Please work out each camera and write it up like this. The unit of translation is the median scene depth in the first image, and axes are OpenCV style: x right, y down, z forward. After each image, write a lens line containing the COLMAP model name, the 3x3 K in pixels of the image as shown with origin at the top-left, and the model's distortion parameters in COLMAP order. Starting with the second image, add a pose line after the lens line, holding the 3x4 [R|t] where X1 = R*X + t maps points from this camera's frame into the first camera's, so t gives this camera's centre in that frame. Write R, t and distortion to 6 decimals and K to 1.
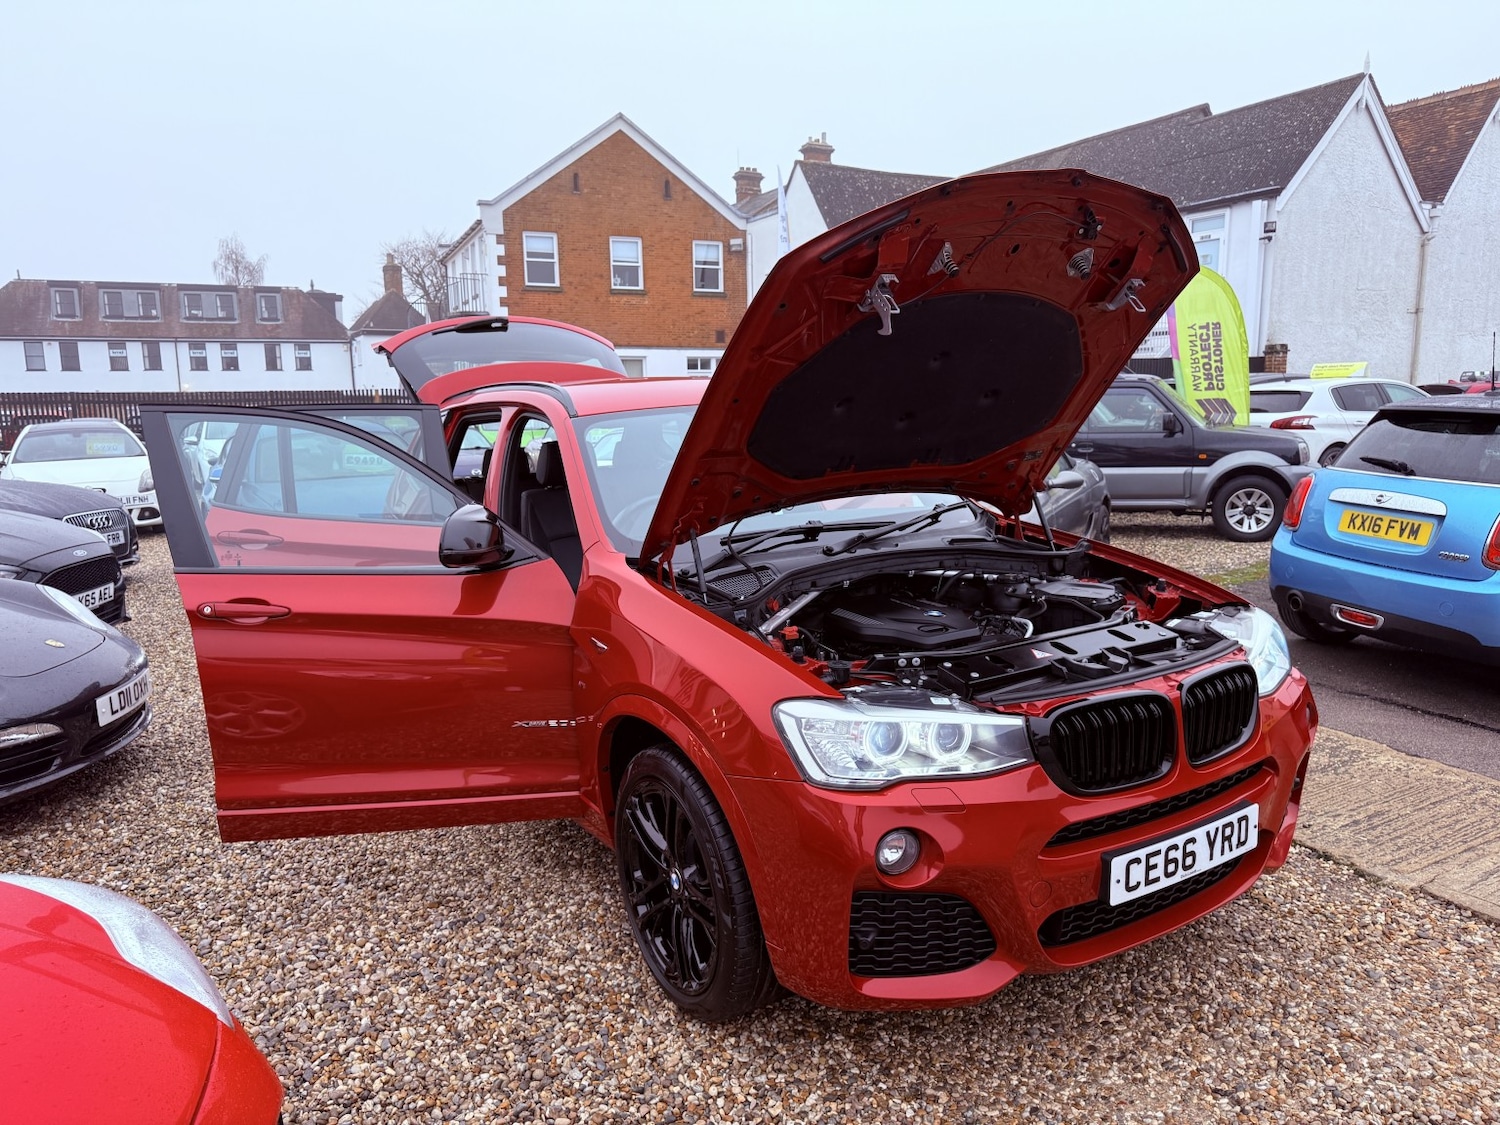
lens RADIAL K [[1047.3, 0, 788.8], [0, 1047.3, 586.4], [0, 0, 1]] dist [0.009362, -0.001093]
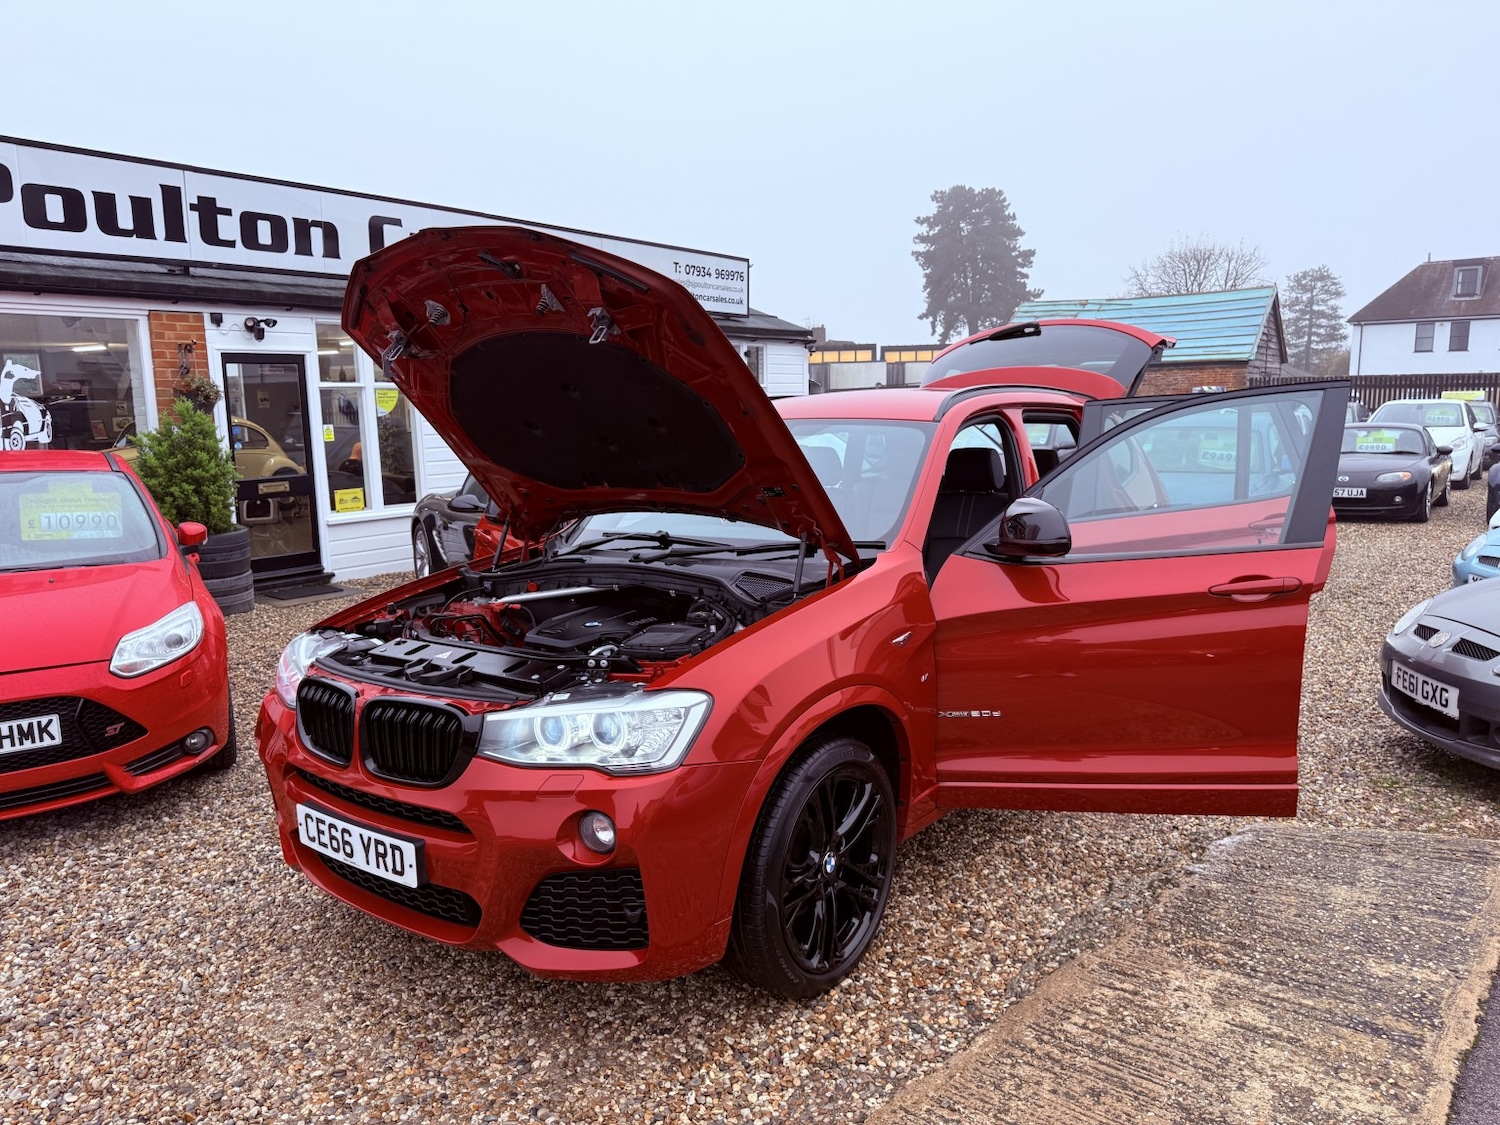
lens RADIAL K [[1064.2, 0, 741.3], [0, 1064.2, 575.3], [0, 0, 1]] dist [0.046859, -0.064486]
pose [[0.342152, 0.159777, -0.925961, 1.456654], [-0.153296, 0.981726, 0.112755, -0.206697], [0.927056, 0.103367, 0.360393, 0.898897]]
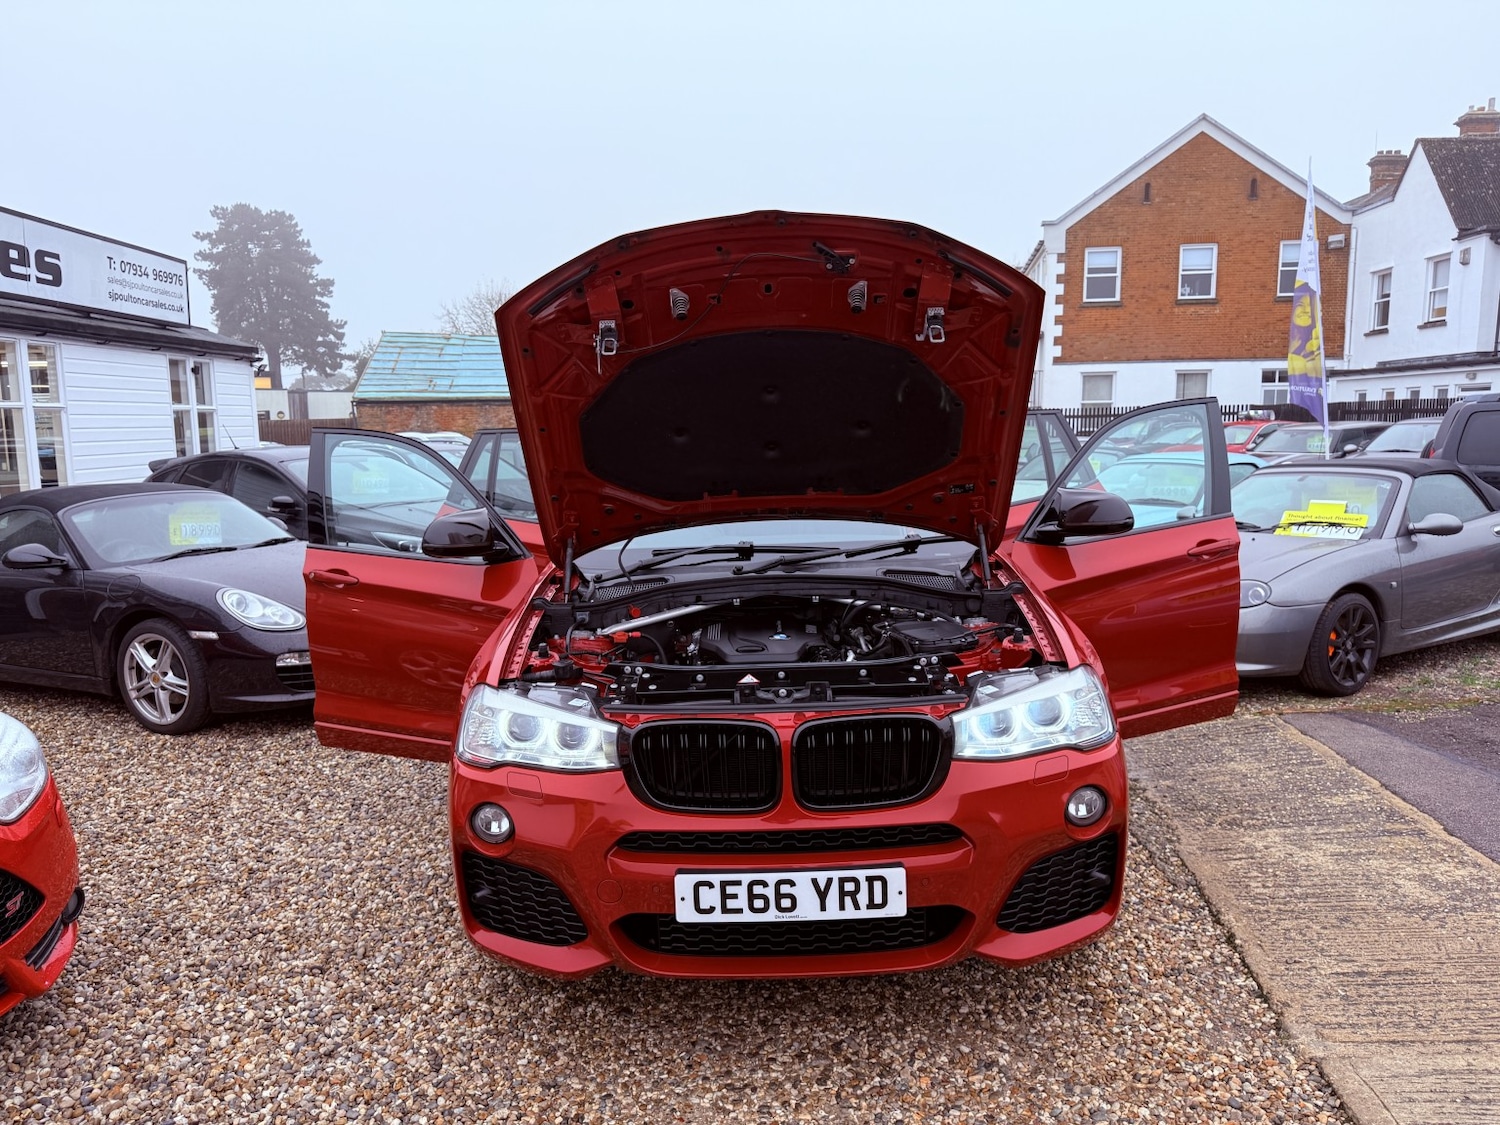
lens RADIAL K [[1064.4, 0, 773.8], [0, 1064.4, 555.8], [0, 0, 1]] dist [0.039882, -0.060538]
pose [[0.843363, 0.069377, -0.532846, 0.836394], [-0.093574, 0.995440, -0.018499, -0.039862], [0.529133, 0.065462, 0.846010, 0.121831]]
